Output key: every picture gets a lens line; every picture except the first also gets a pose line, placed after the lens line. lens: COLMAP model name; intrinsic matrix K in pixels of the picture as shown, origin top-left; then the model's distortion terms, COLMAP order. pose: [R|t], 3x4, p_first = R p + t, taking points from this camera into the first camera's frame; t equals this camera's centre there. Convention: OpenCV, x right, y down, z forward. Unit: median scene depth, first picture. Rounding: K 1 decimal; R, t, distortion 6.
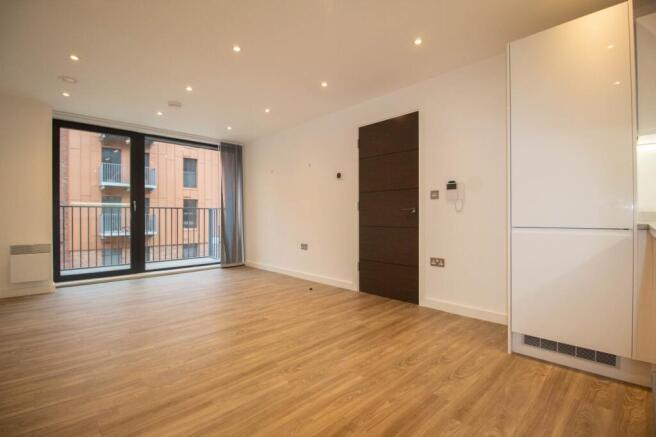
lens RADIAL K [[305.2, 0, 332.8], [0, 305.2, 216.0], [0, 0, 1]] dist [0.001312, -0.013826]
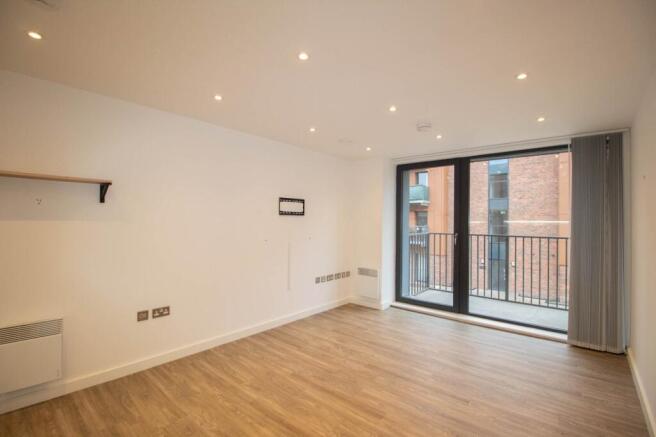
lens RADIAL K [[305.2, 0, 332.8], [0, 305.2, 216.0], [0, 0, 1]] dist [0.001312, -0.013826]
pose [[0.091566, -0.012313, -0.995723, 0.308053], [-0.011511, 0.999844, -0.013422, -0.116025], [0.995733, 0.012691, 0.091409, 0.751595]]
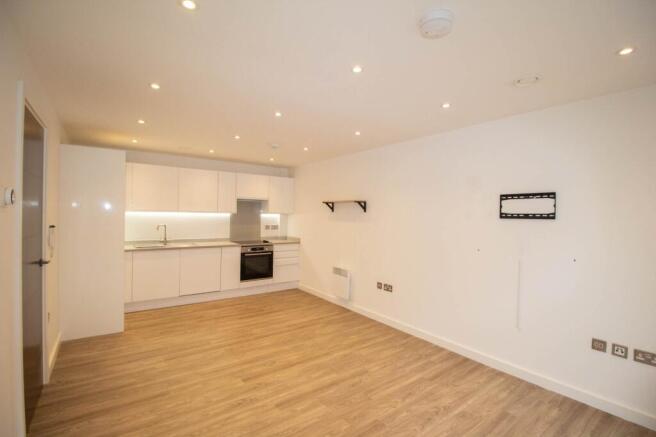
lens RADIAL K [[301.2, 0, 328.0], [0, 301.2, 218.5], [0, 0, 1]] dist [0.000749, -0.000079]
pose [[-0.989114, -0.015192, 0.146366, -0.489996], [-0.013997, 0.999860, 0.009189, -0.133778], [-0.146485, 0.007040, -0.989188, 1.529676]]
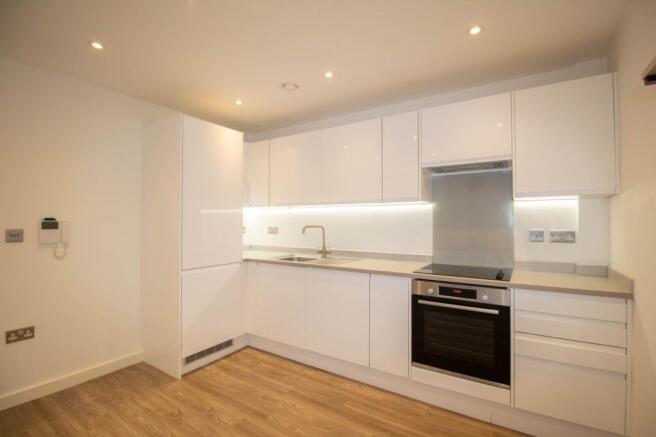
lens RADIAL K [[305.2, 0, 332.8], [0, 305.2, 216.0], [0, 0, 1]] dist [0.001312, -0.013826]
pose [[-0.229673, 0.019423, 0.973074, -0.422945], [-0.001982, 0.999789, -0.020423, -0.090838], [-0.973266, -0.006619, -0.229586, 0.422689]]
